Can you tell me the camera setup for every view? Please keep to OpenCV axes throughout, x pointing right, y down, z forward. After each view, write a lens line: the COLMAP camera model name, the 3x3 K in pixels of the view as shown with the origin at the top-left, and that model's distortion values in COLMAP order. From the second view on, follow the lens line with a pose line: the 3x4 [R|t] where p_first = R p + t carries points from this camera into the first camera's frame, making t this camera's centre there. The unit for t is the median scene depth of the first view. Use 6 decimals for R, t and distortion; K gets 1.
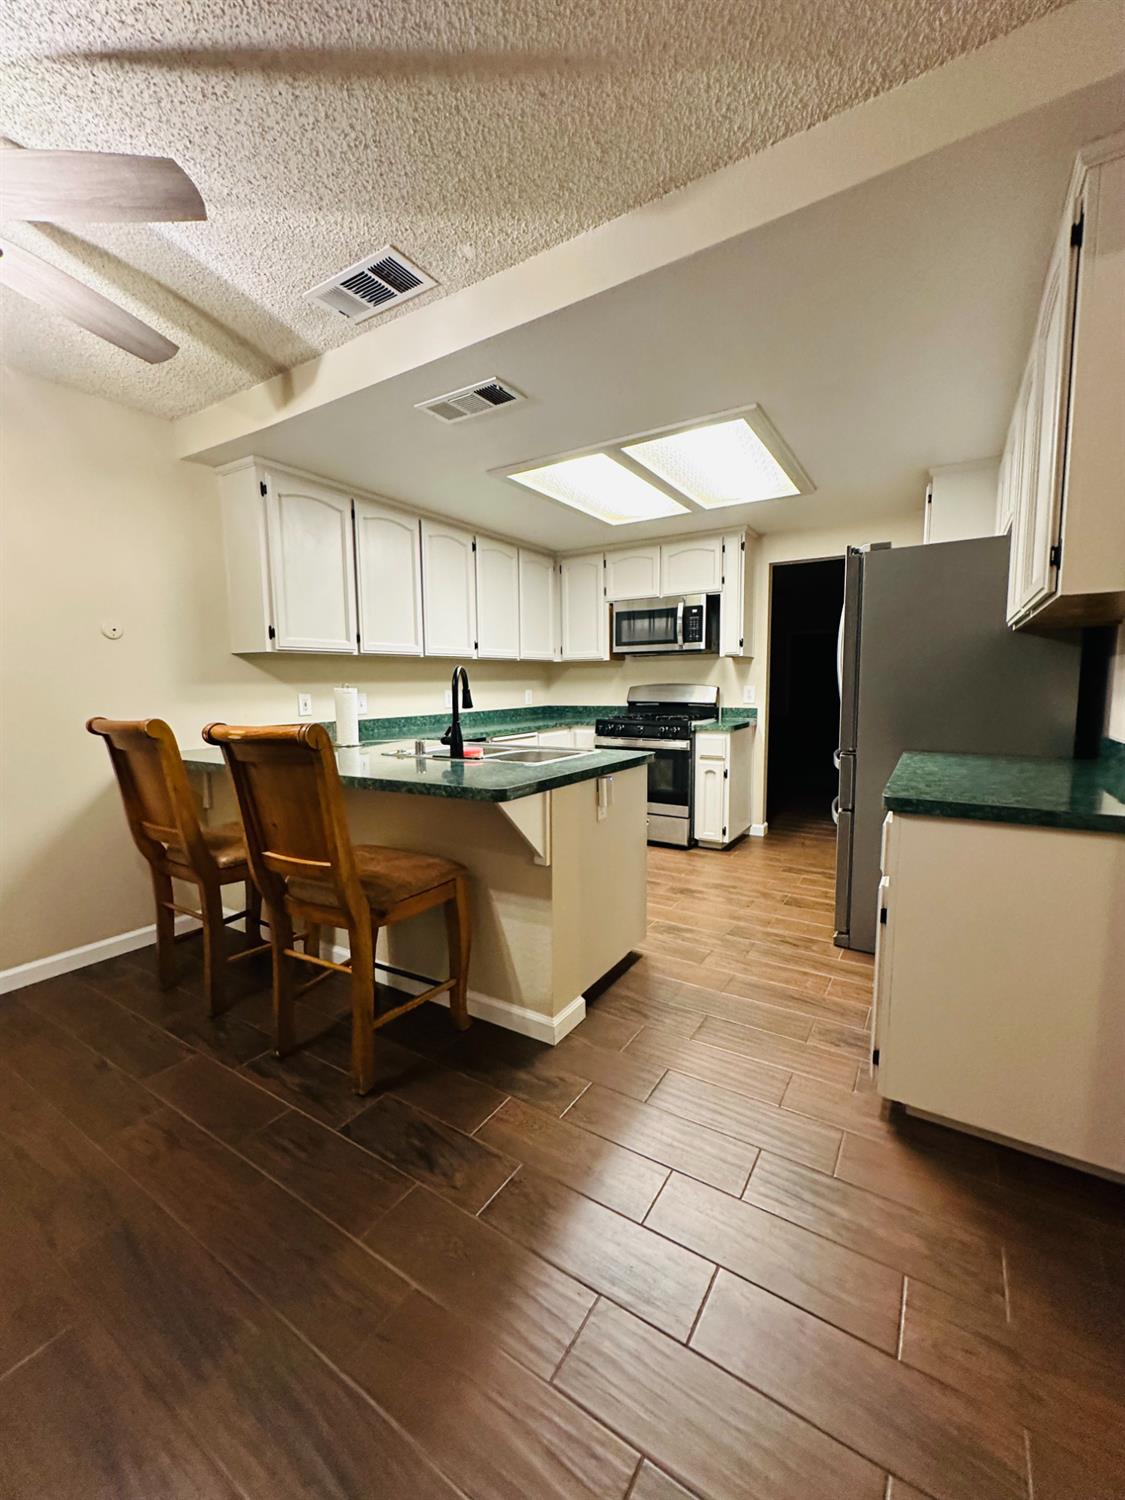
lens RADIAL K [[599.8, 0, 560.6], [0, 599.8, 748.9], [0, 0, 1]] dist [-0.001222, -0.000288]
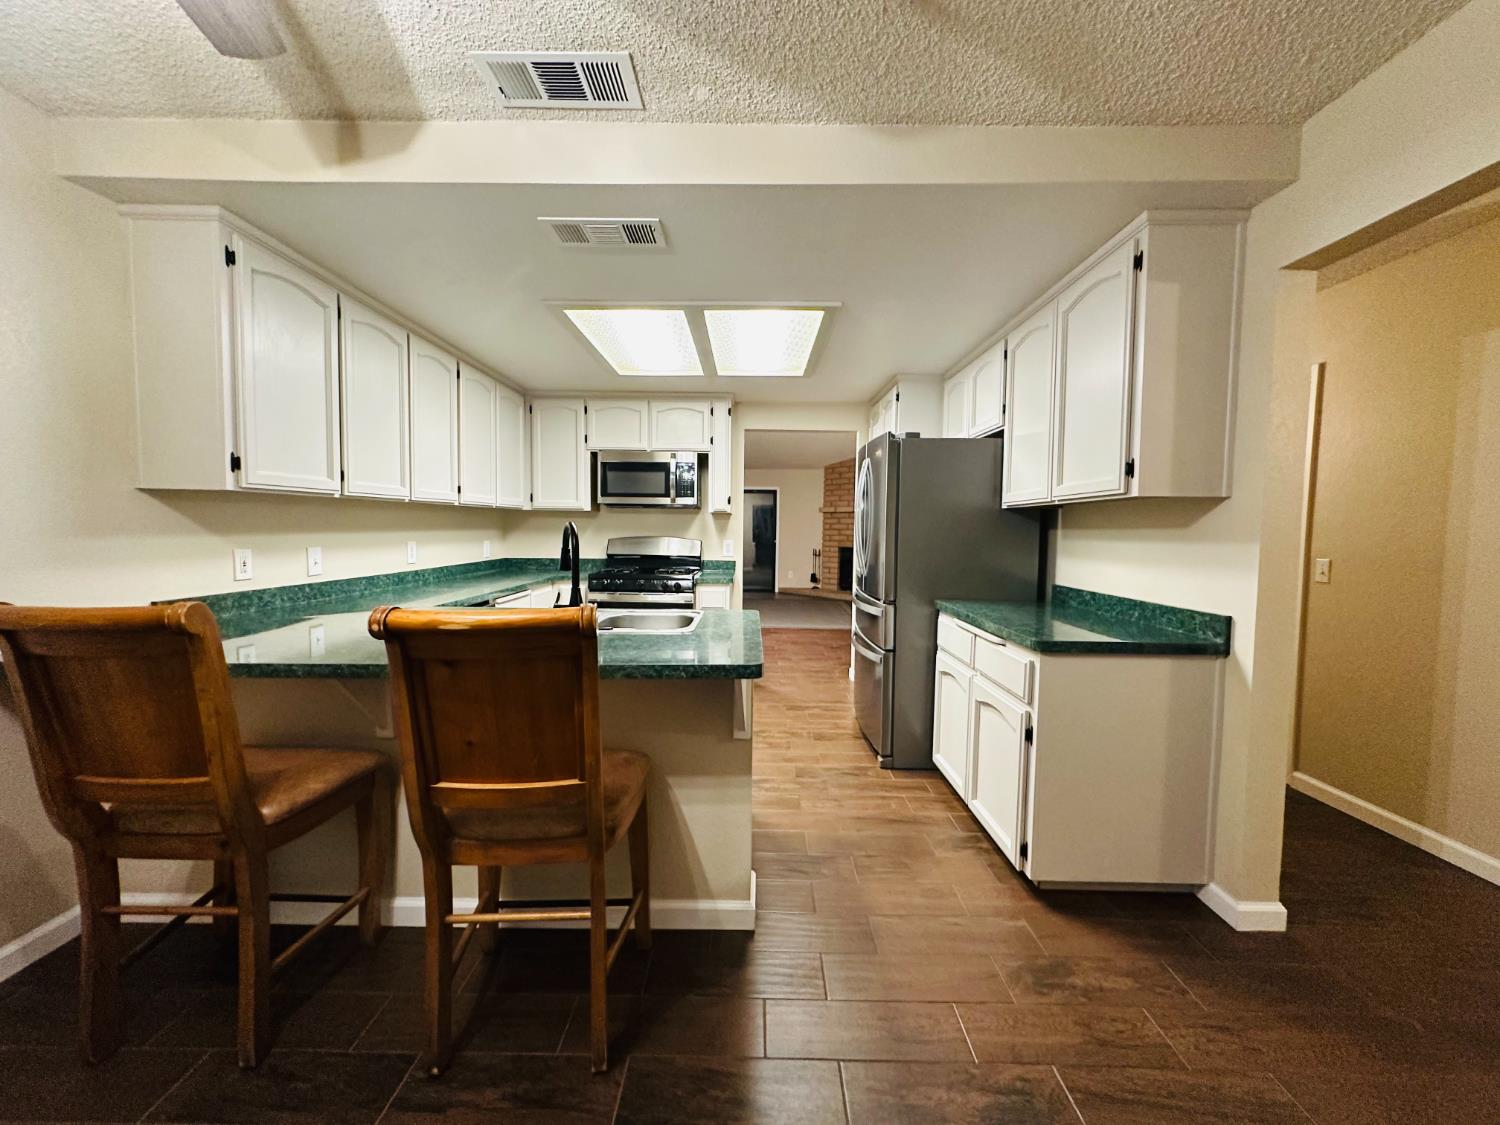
lens RADIAL K [[599.8, 0, 746.3], [0, 599.8, 562.2], [0, 0, 1]] dist [-0.001222, -0.000288]
pose [[0.851542, -0.008911, 0.524210, -0.340183], [0.036721, 0.998414, -0.042678, -0.028833], [-0.522999, 0.055592, 0.850519, 0.114799]]
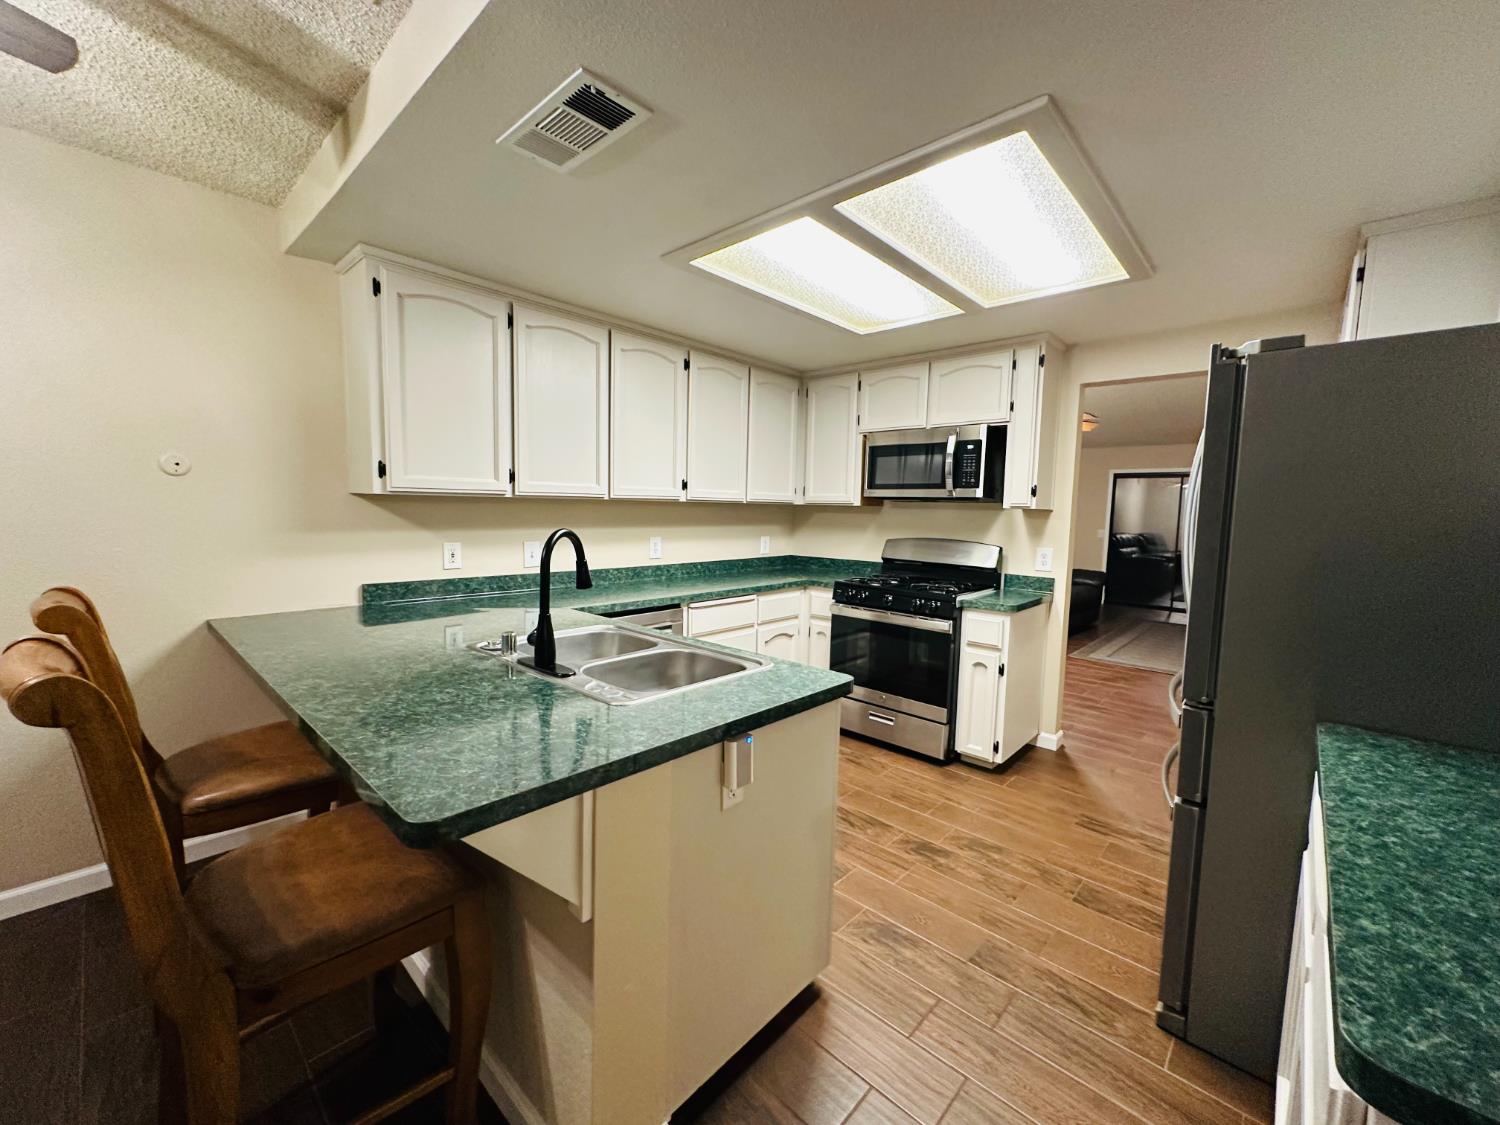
lens RADIAL K [[599.8, 0, 749.3], [0, 599.8, 562.3], [0, 0, 1]] dist [-0.001222, -0.000288]
pose [[0.982995, 0.050161, -0.176650, 0.132766], [-0.053977, 0.998400, -0.016861, -0.084420], [0.175521, 0.026110, 0.984129, 0.312776]]
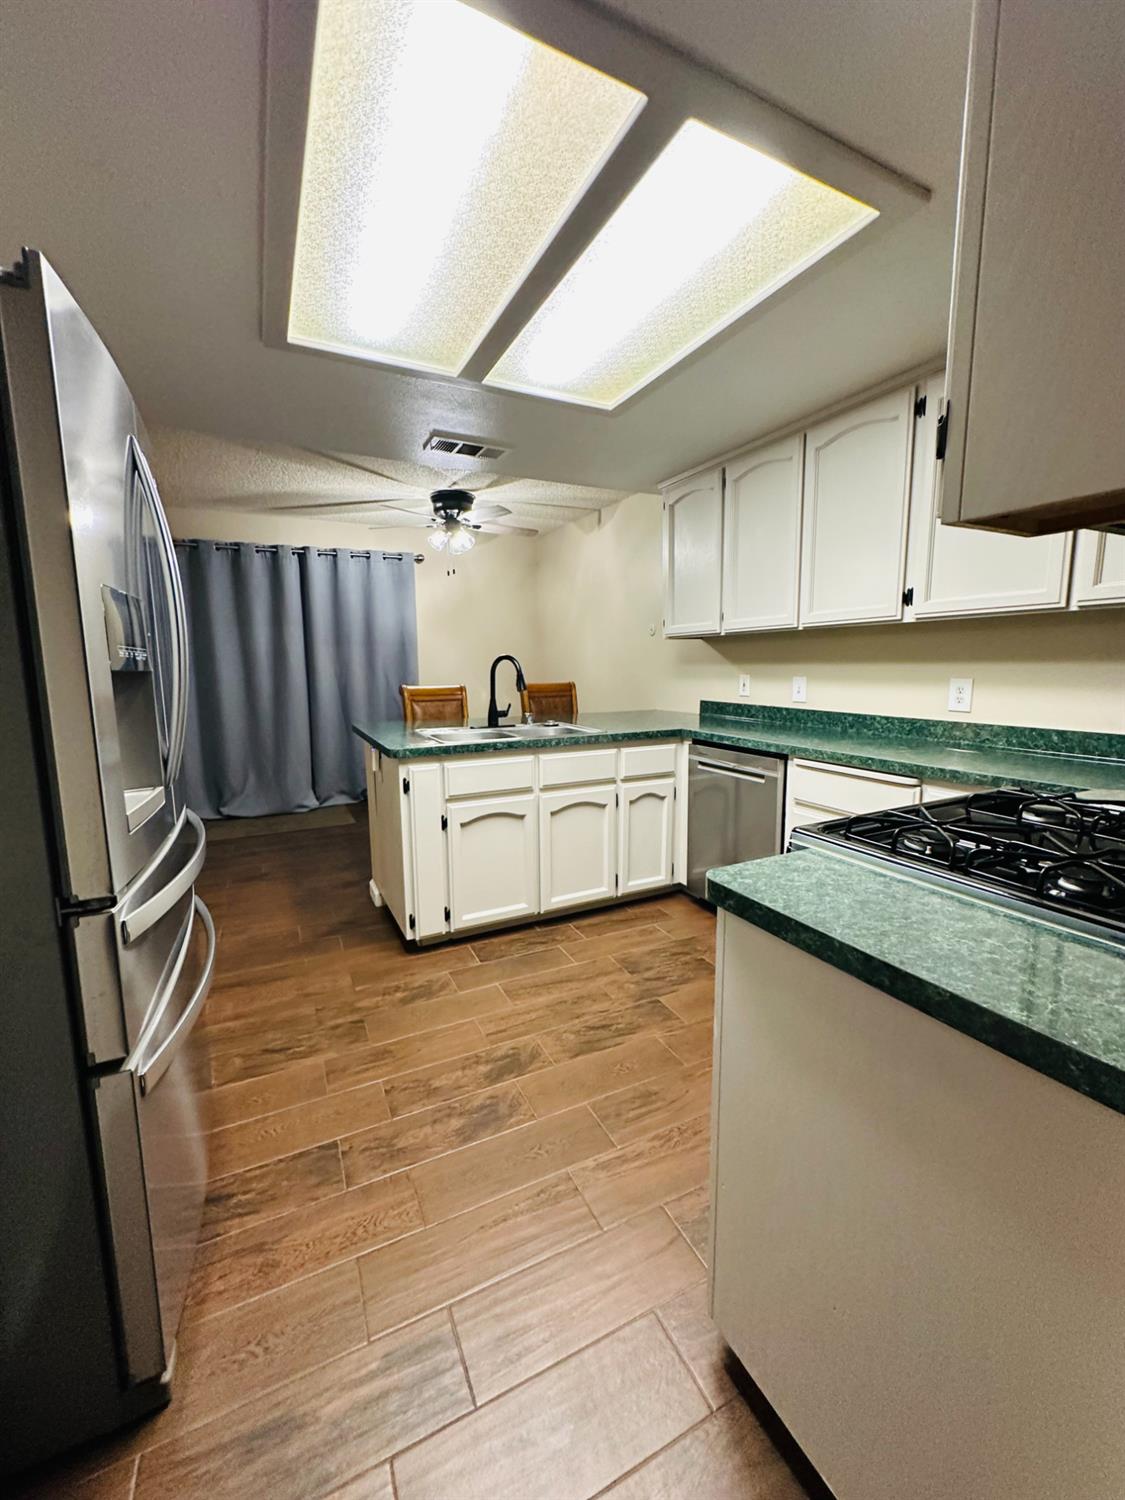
lens RADIAL K [[599.8, 0, 561.8], [0, 599.8, 749.5], [0, 0, 1]] dist [-0.001222, -0.000288]
pose [[-0.517397, 0.141013, -0.844047, 0.697399], [-0.077913, 0.974470, 0.210564, -0.182514], [0.852191, 0.174708, -0.493201, 1.456108]]
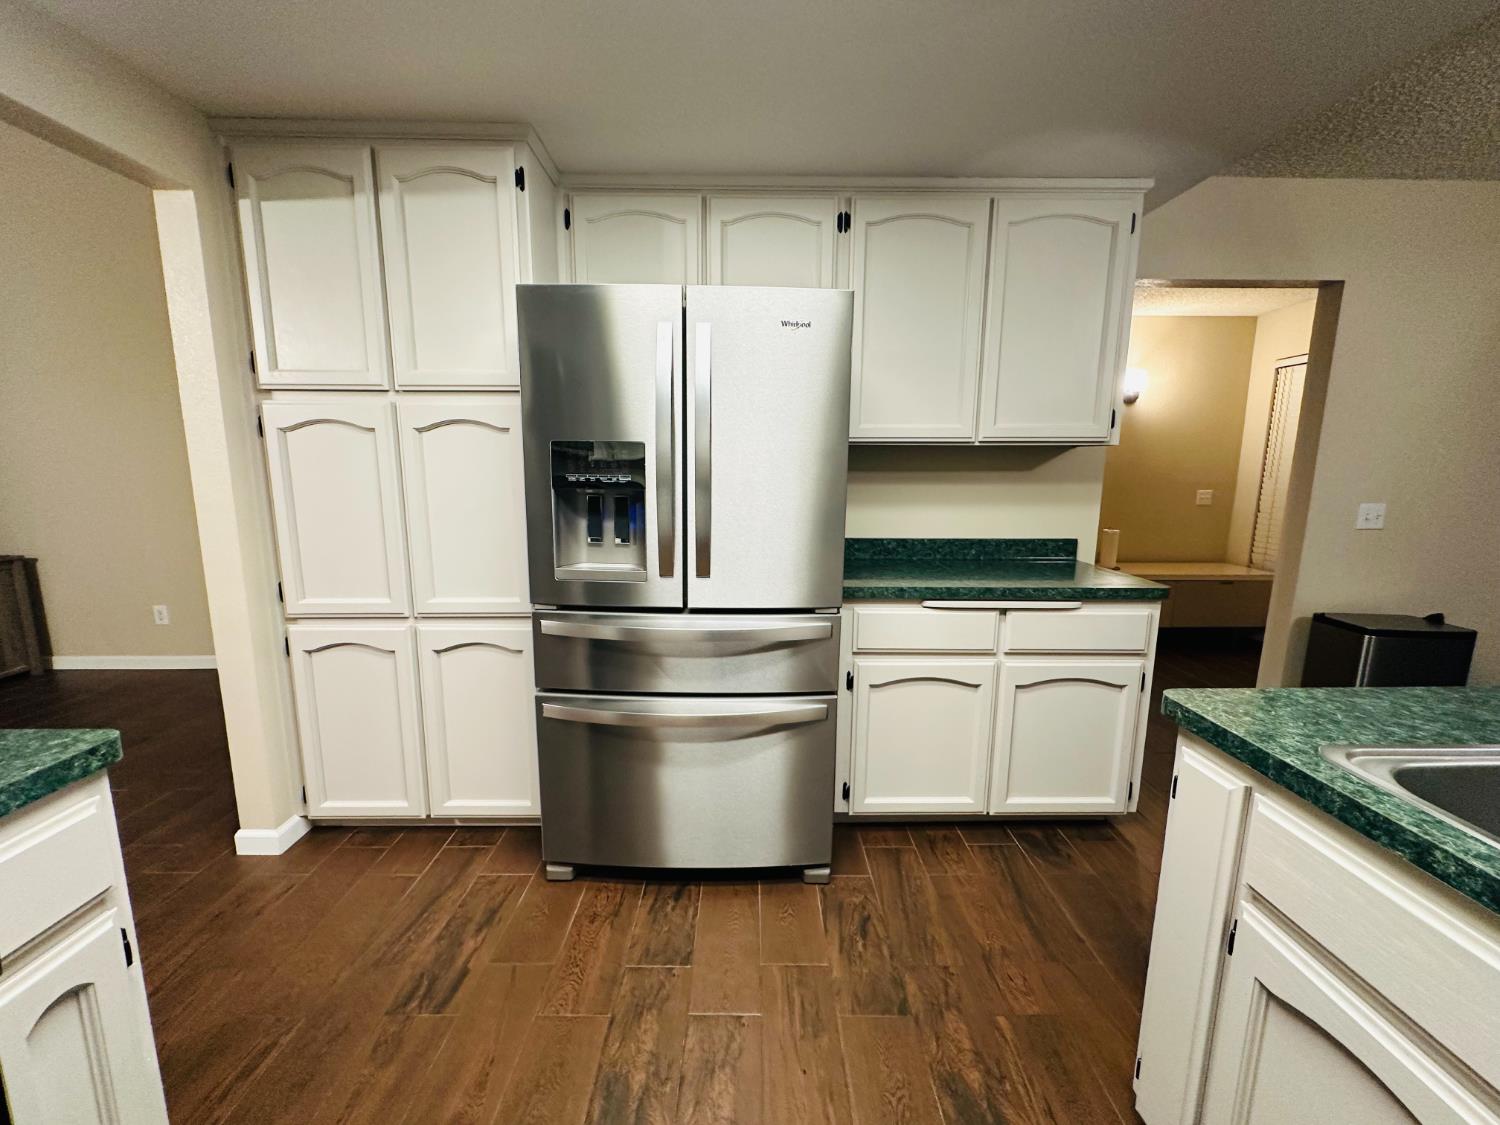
lens RADIAL K [[599.8, 0, 748.7], [0, 599.8, 560.0], [0, 0, 1]] dist [-0.001222, -0.000288]
pose [[-0.544327, -0.124111, 0.829641, -0.020862], [0.093754, 0.973799, 0.207188, -0.173122], [-0.833618, 0.190560, -0.518429, 1.248946]]
